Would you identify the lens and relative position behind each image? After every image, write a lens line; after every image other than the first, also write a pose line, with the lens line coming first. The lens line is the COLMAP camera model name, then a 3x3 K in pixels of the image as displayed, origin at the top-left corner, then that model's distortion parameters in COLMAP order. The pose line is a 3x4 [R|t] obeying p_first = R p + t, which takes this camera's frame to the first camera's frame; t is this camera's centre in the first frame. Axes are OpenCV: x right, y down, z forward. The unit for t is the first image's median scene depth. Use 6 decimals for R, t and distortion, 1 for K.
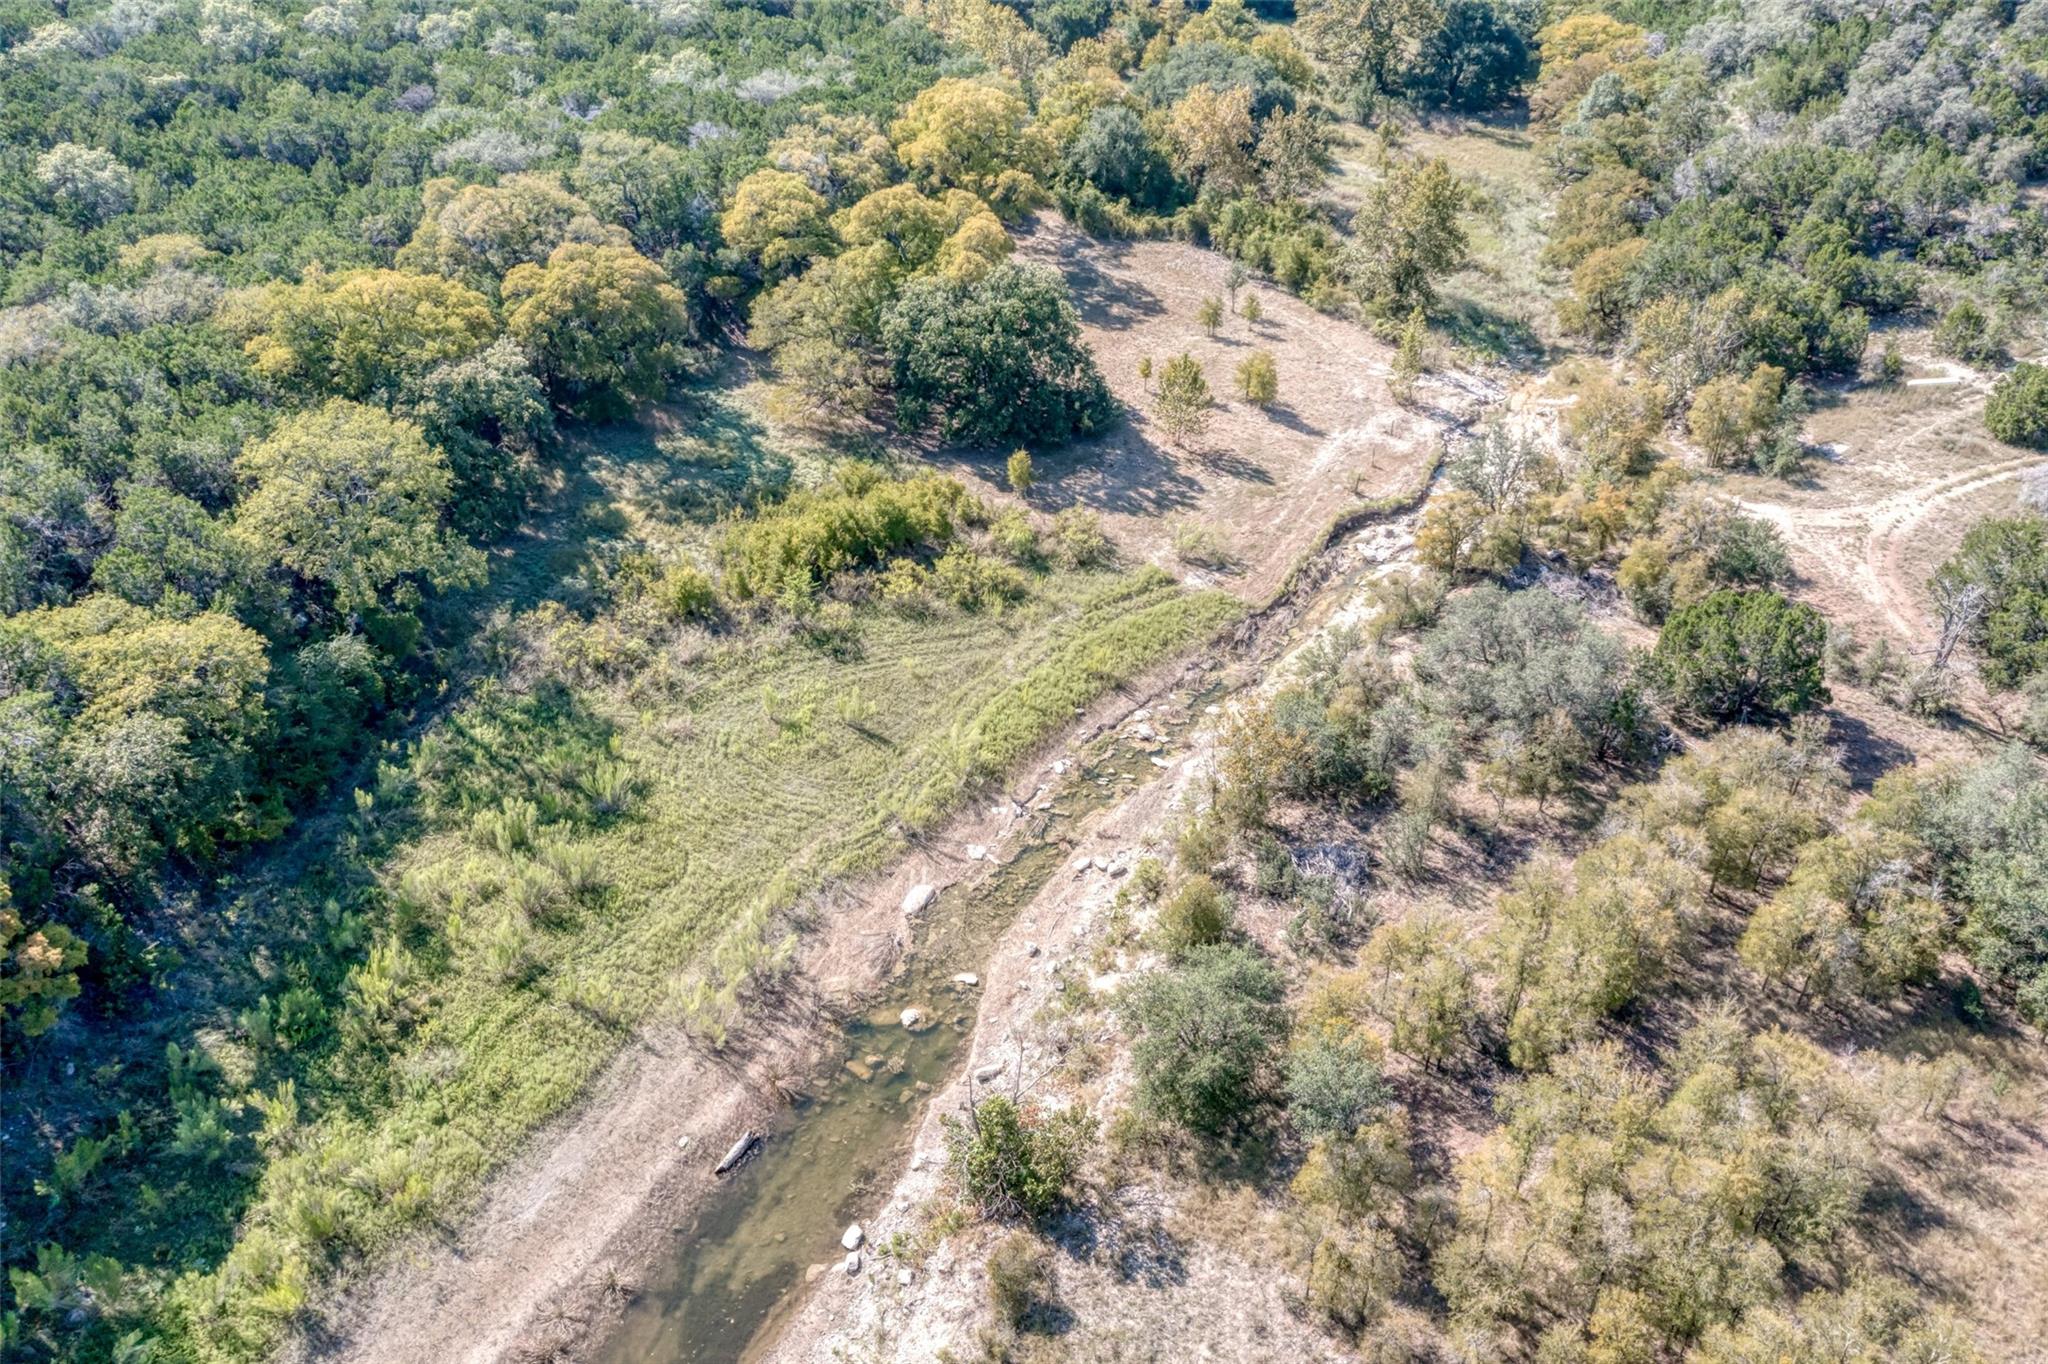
lens RADIAL K [[1612.3, 0, 1014.1], [0, 1612.3, 676.5], [0, 0, 1]] dist [-0.016873, 0.005341]
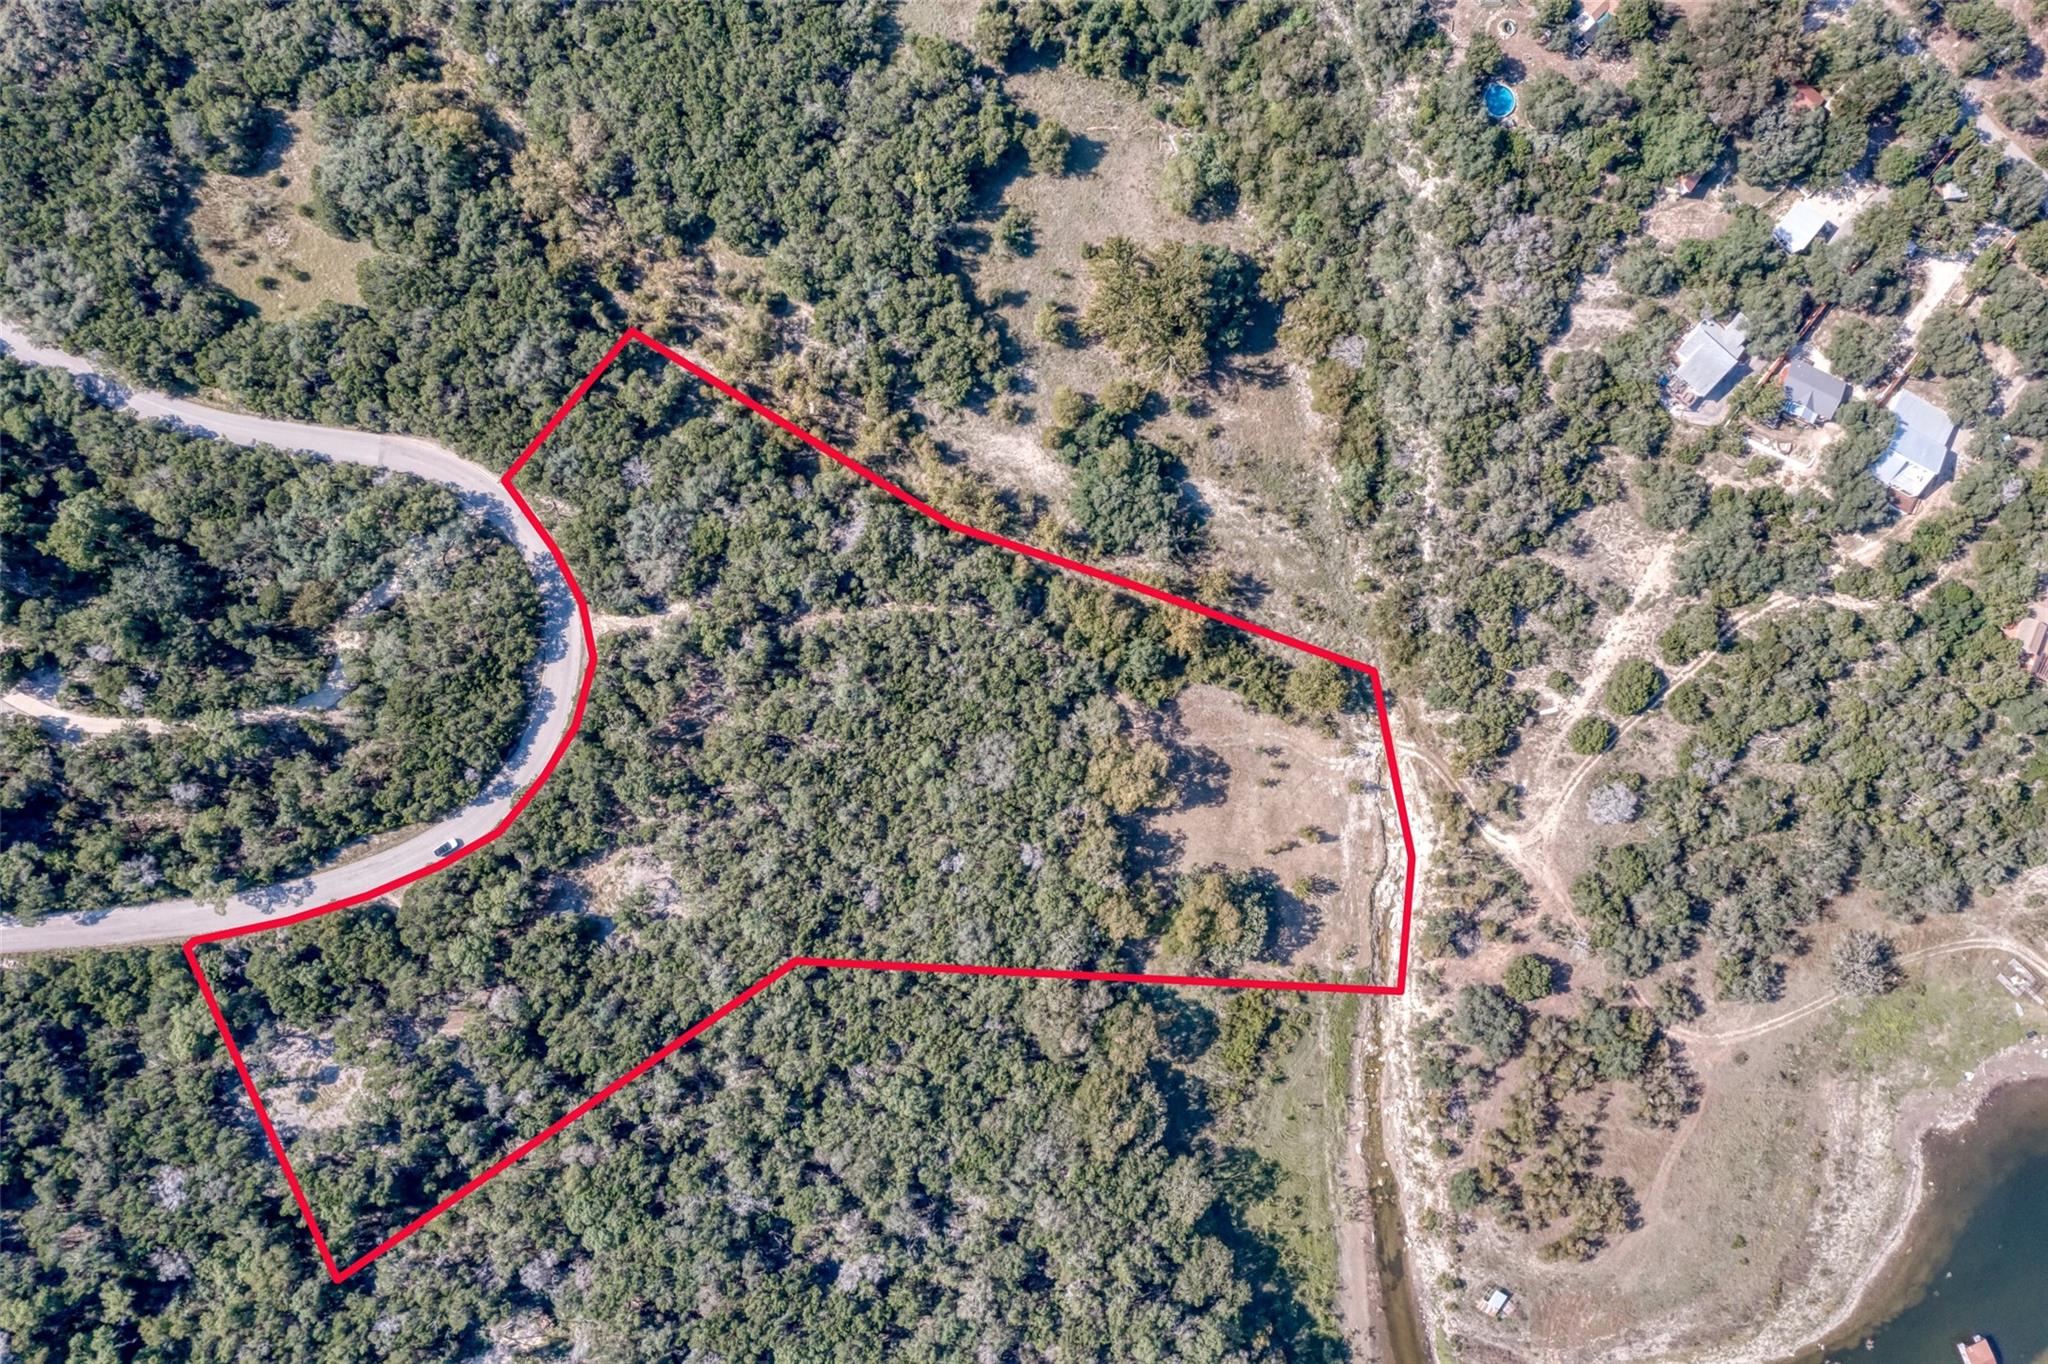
lens RADIAL K [[1612.3, 0, 1013.3], [0, 1612.3, 673.5], [0, 0, 1]] dist [-0.016873, 0.005341]
pose [[0.843639, -0.536910, -0.000344, -0.117740], [0.285789, 0.448513, 0.846854, -3.105436], [-0.454530, -0.714537, 0.531826, 0.110516]]
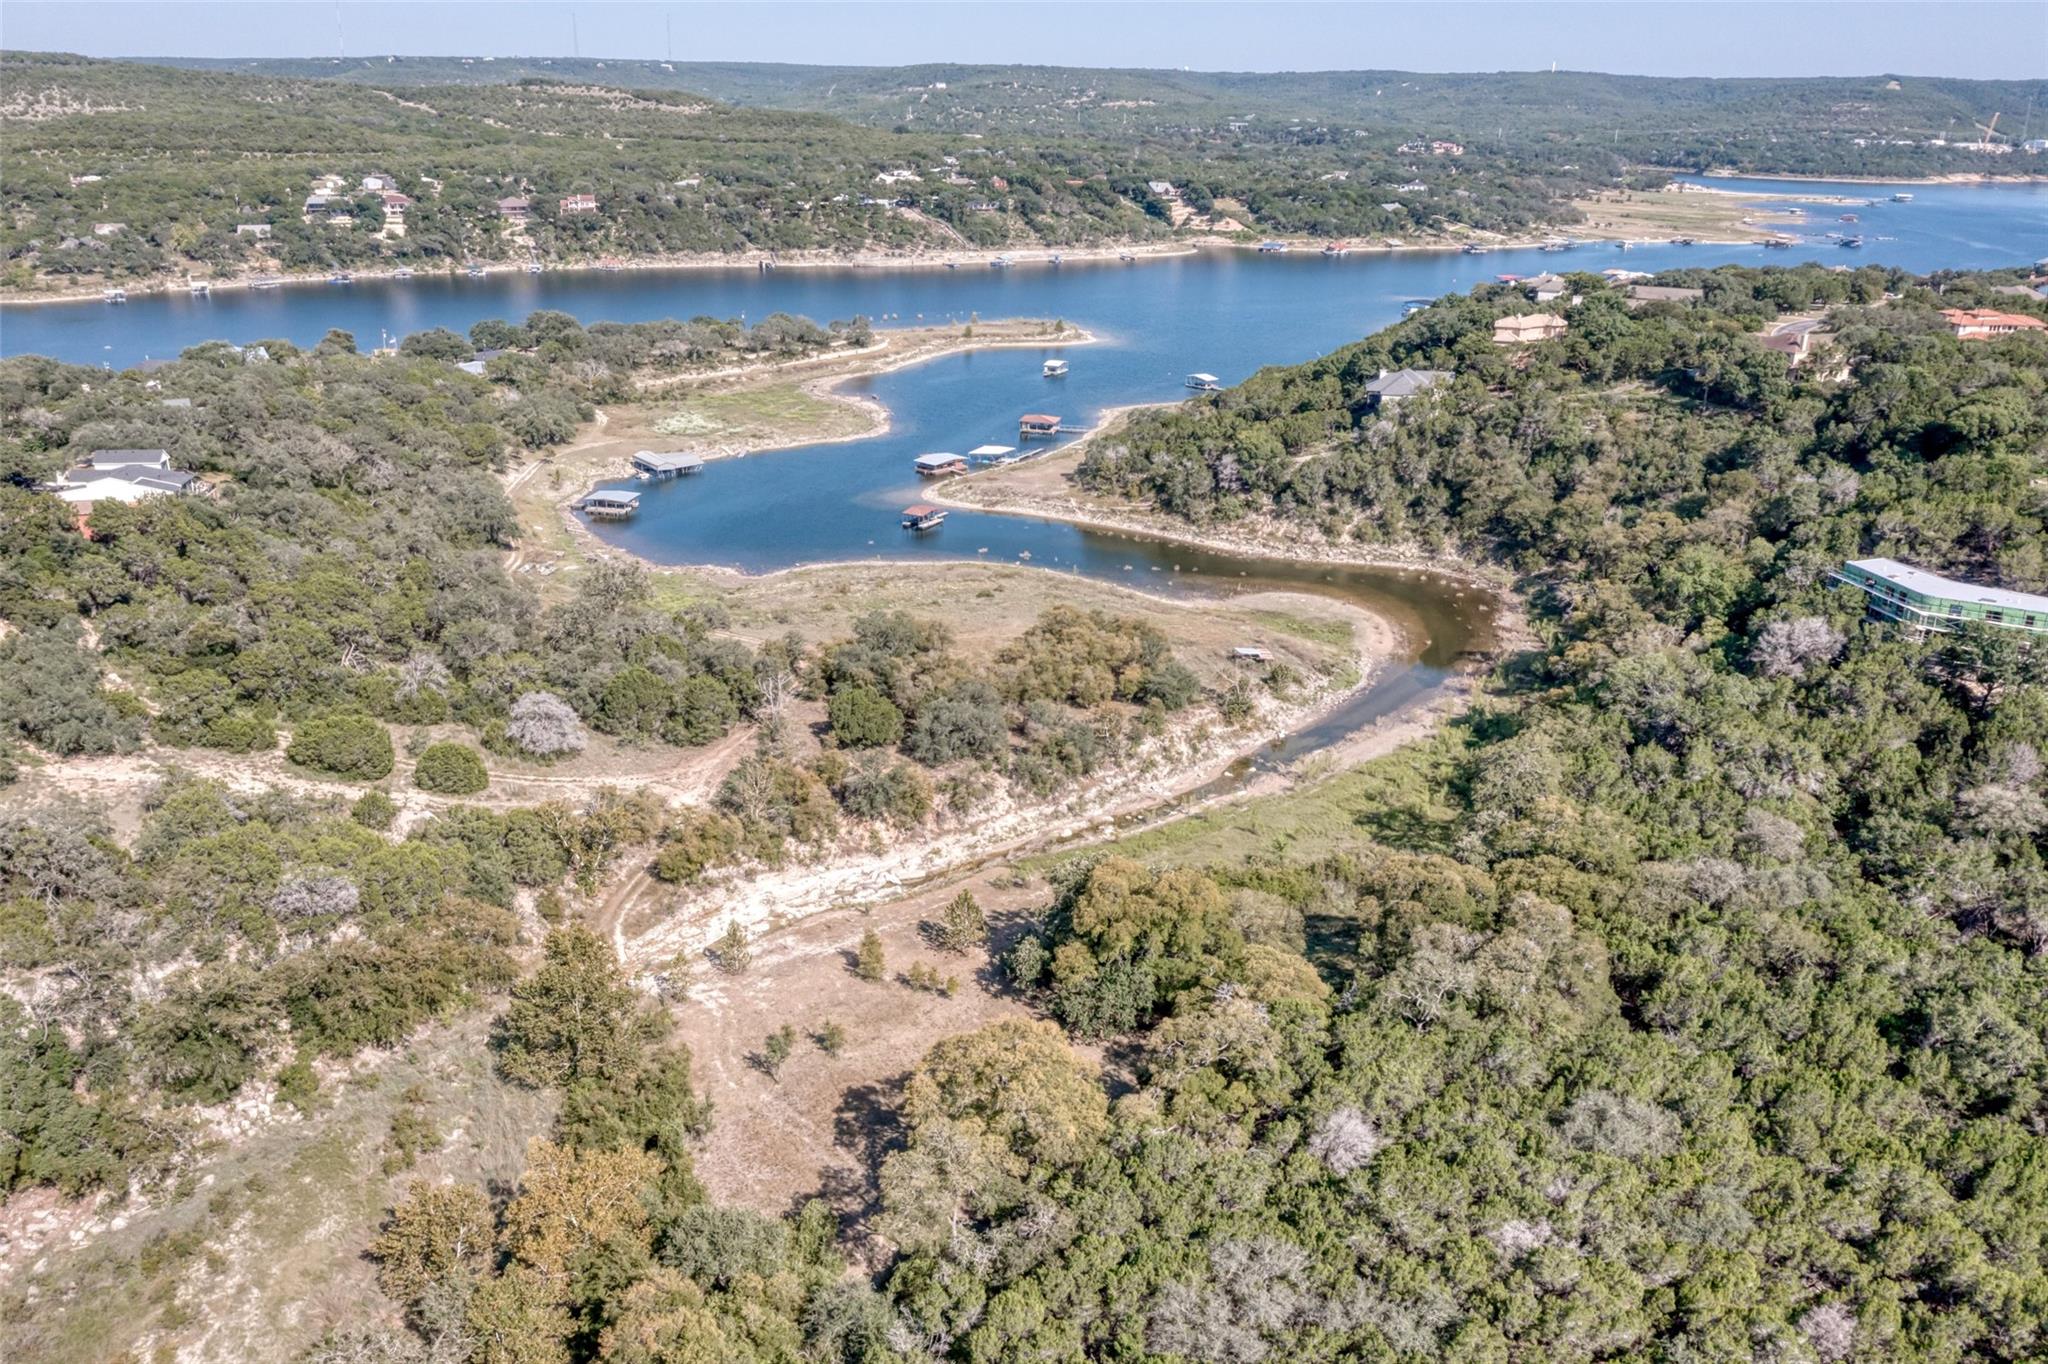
lens RADIAL K [[1612.3, 0, 1022.0], [0, 1612.3, 679.7], [0, 0, 1]] dist [-0.016873, 0.005341]
pose [[-0.948869, -0.161549, 0.271200, -0.301016], [0.125636, 0.594884, 0.793932, -1.539600], [-0.289591, 0.787410, -0.544171, 1.820641]]
